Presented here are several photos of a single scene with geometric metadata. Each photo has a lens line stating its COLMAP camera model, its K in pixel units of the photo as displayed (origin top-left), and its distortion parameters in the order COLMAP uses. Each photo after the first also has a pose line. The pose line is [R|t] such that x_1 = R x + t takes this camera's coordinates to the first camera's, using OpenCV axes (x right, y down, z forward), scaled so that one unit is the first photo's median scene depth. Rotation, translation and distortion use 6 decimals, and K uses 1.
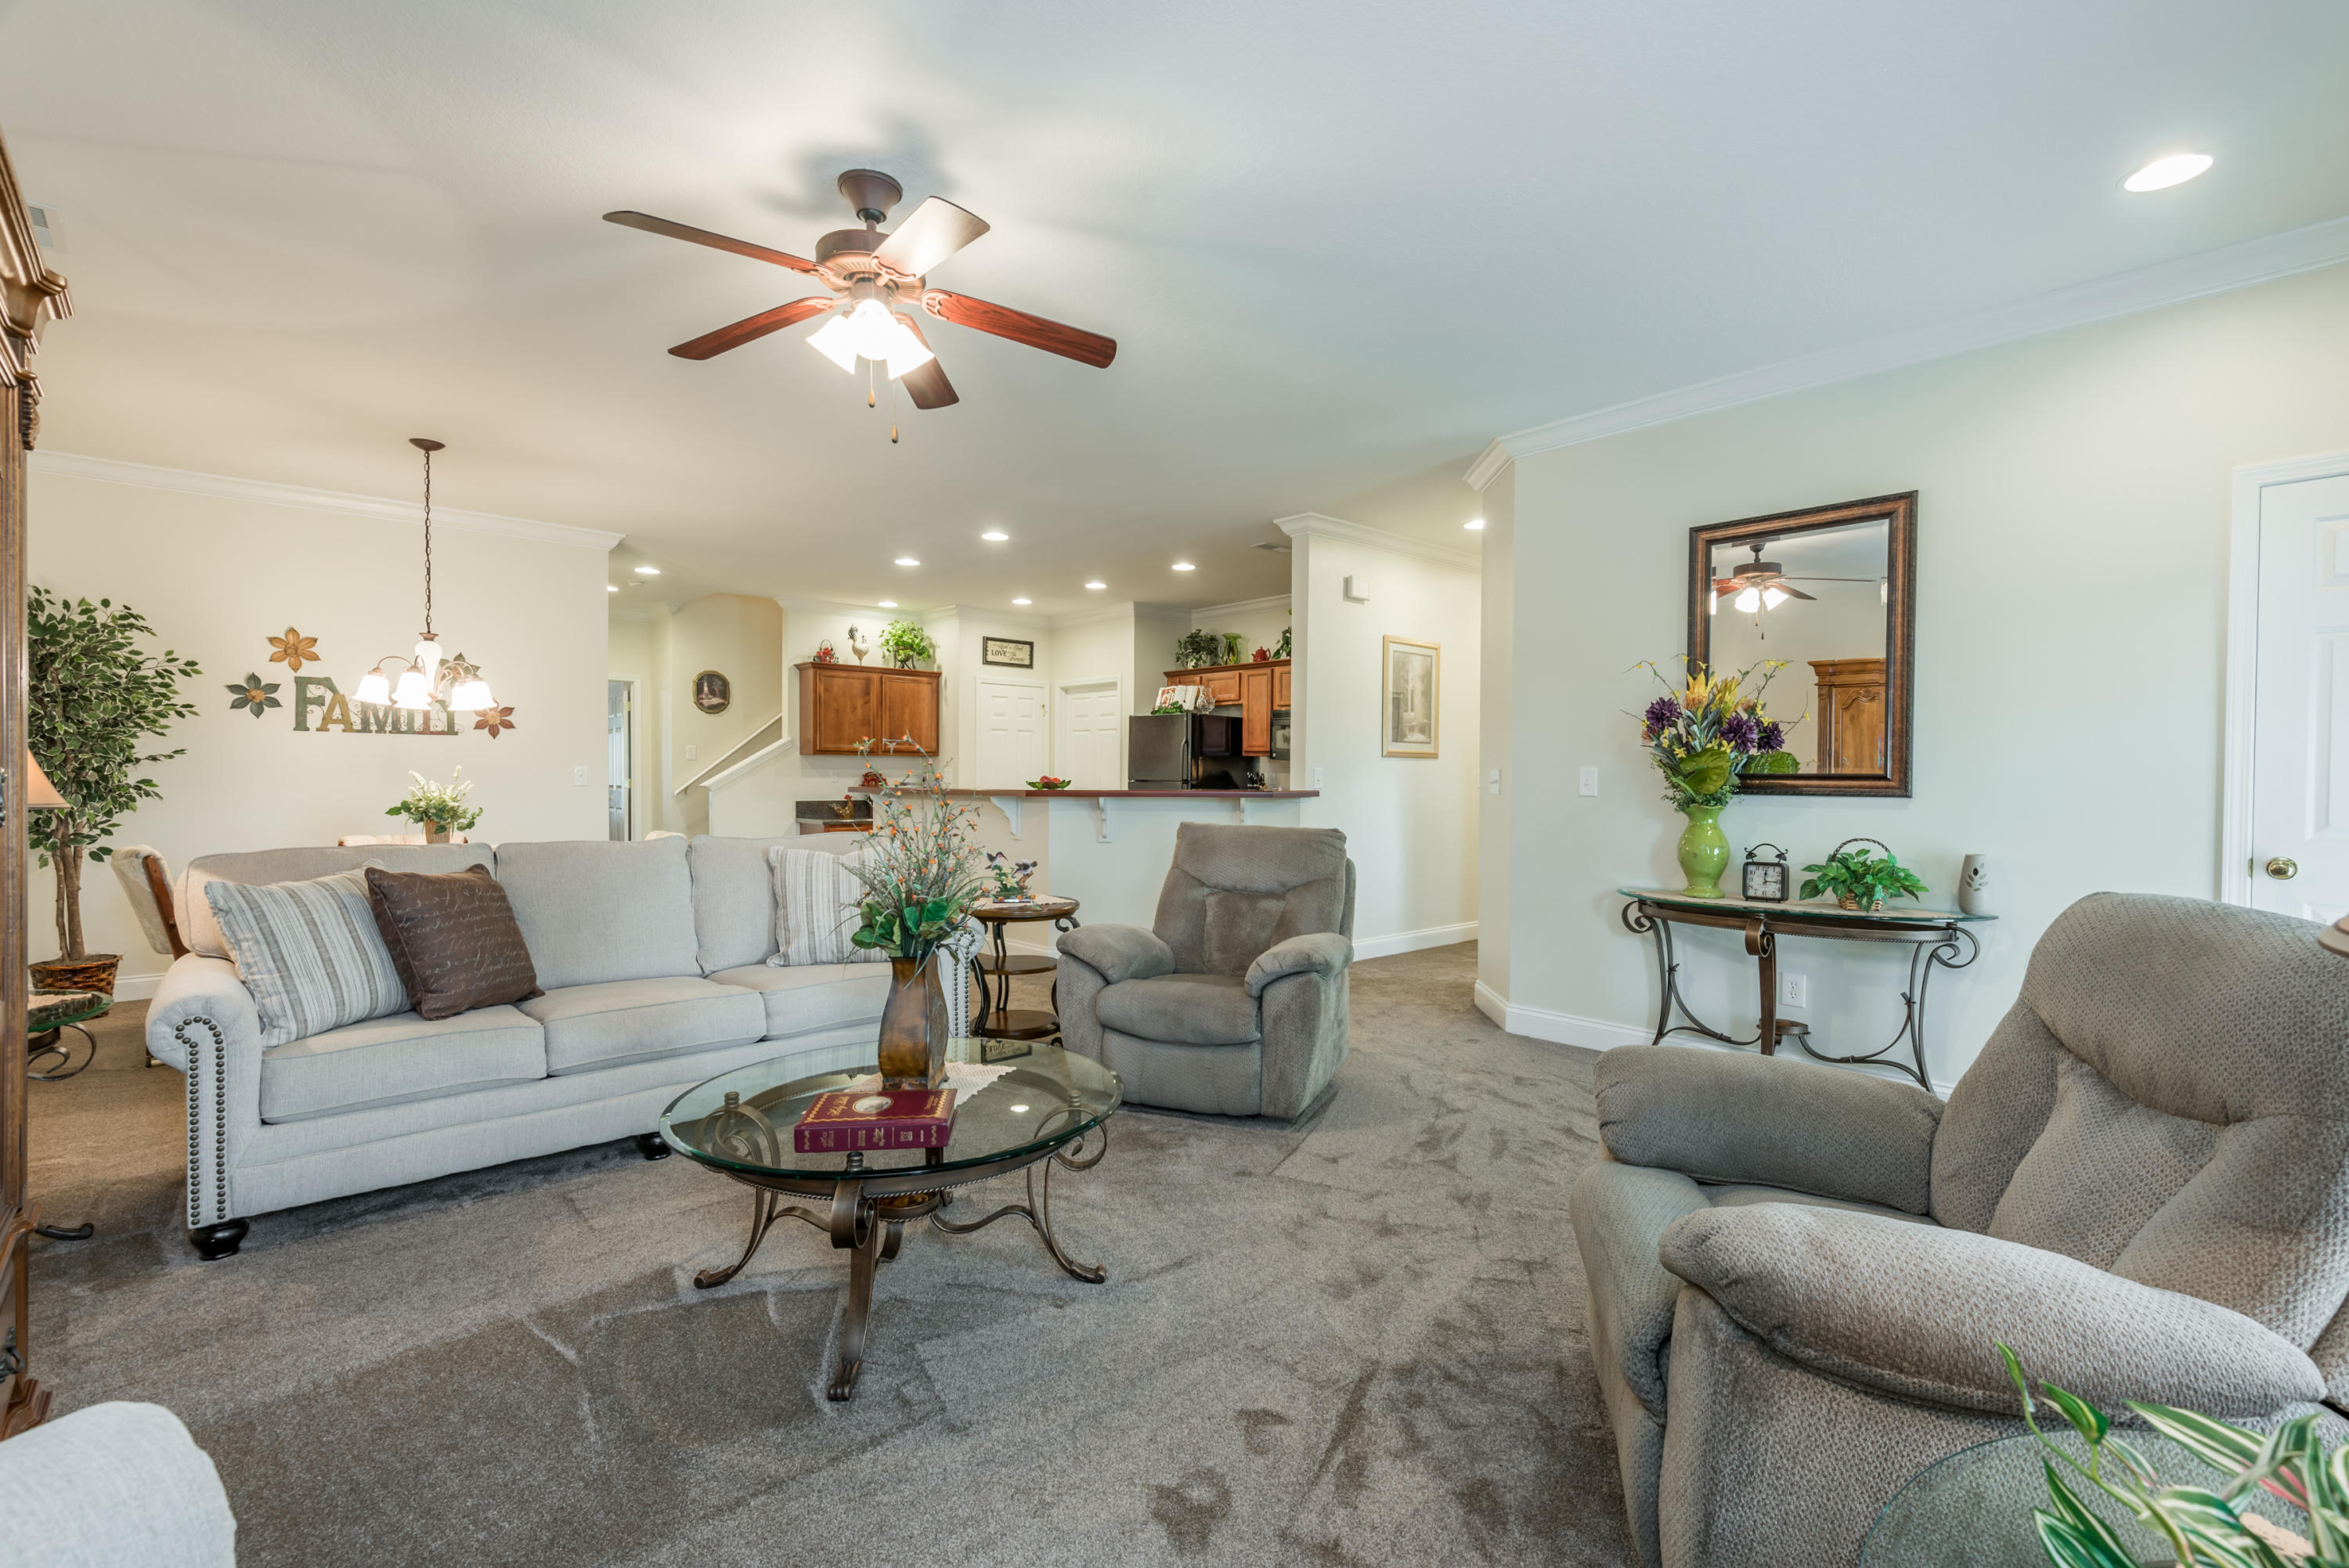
lens RADIAL K [[1050.6, 0, 1178.6], [0, 1050.6, 800.2], [0, 0, 1]] dist [0.000385, -0.004945]
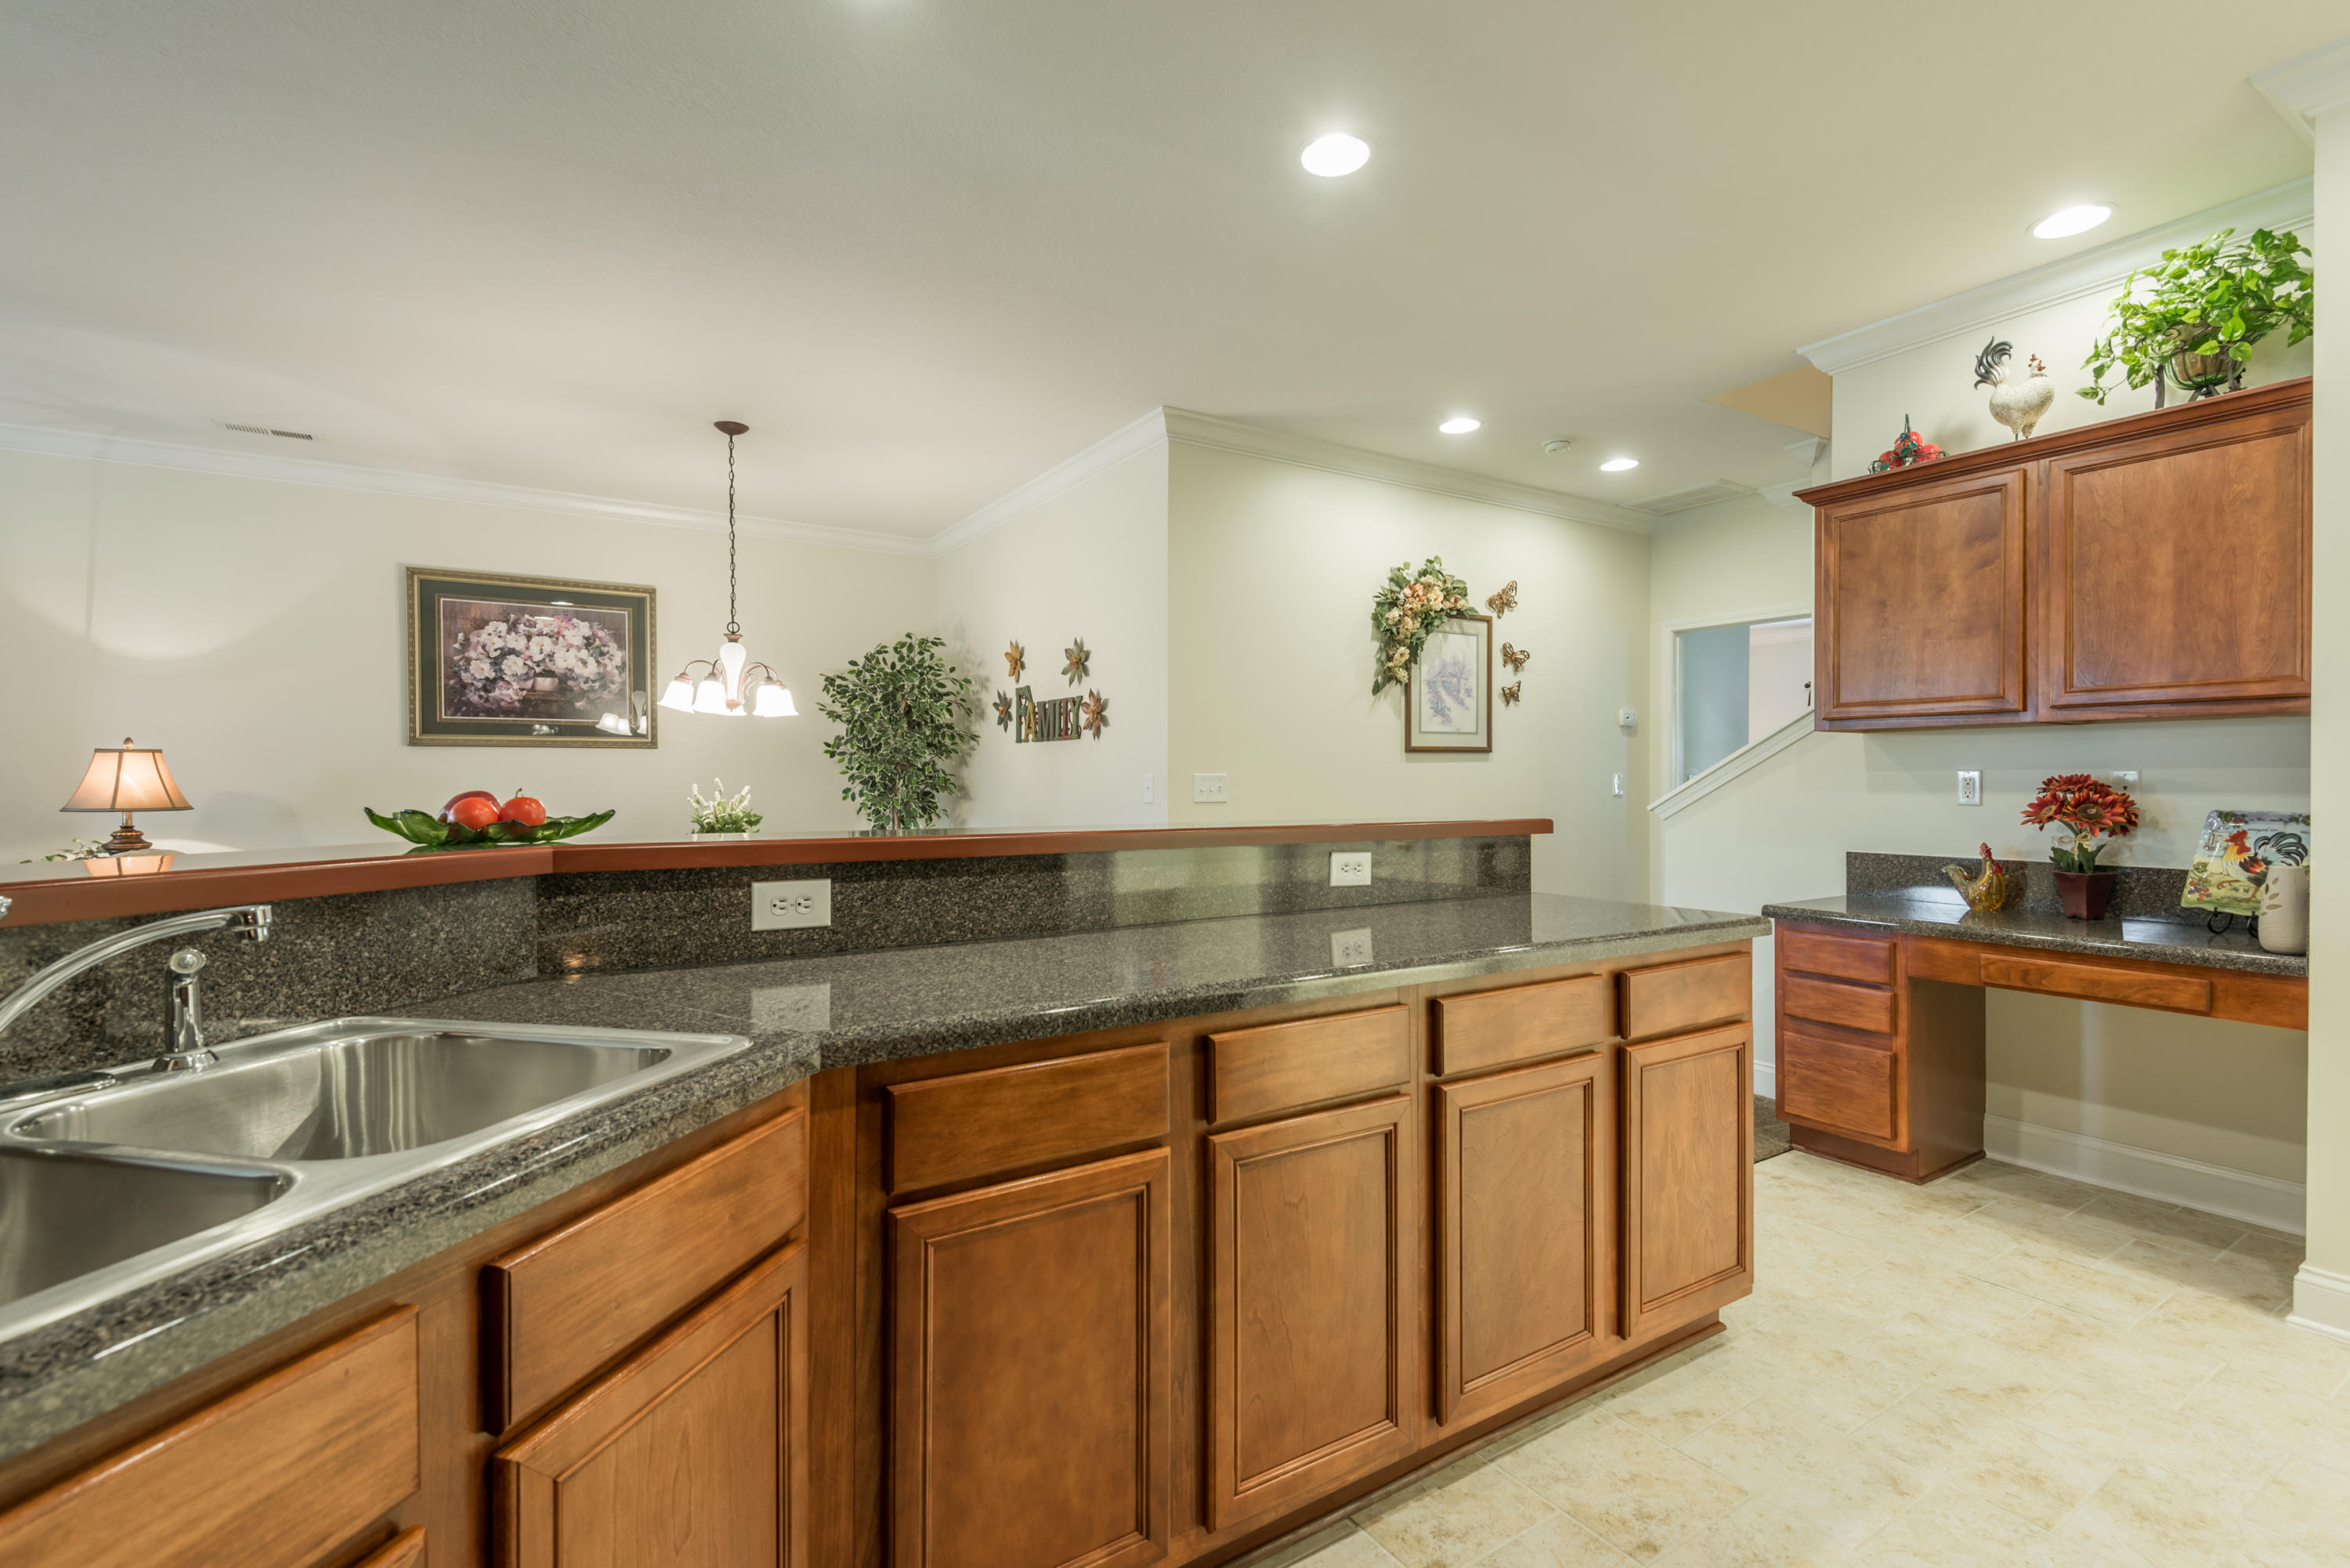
lens RADIAL K [[1051.1, 0, 1182.4], [0, 1051.1, 788.3], [0, 0, 1]] dist [0.000385, -0.004945]
pose [[-0.161337, 0.000355, -0.986899, 0.097389], [-0.020855, 0.999775, 0.003769, -0.029627], [0.986679, 0.021190, -0.161293, 1.243042]]
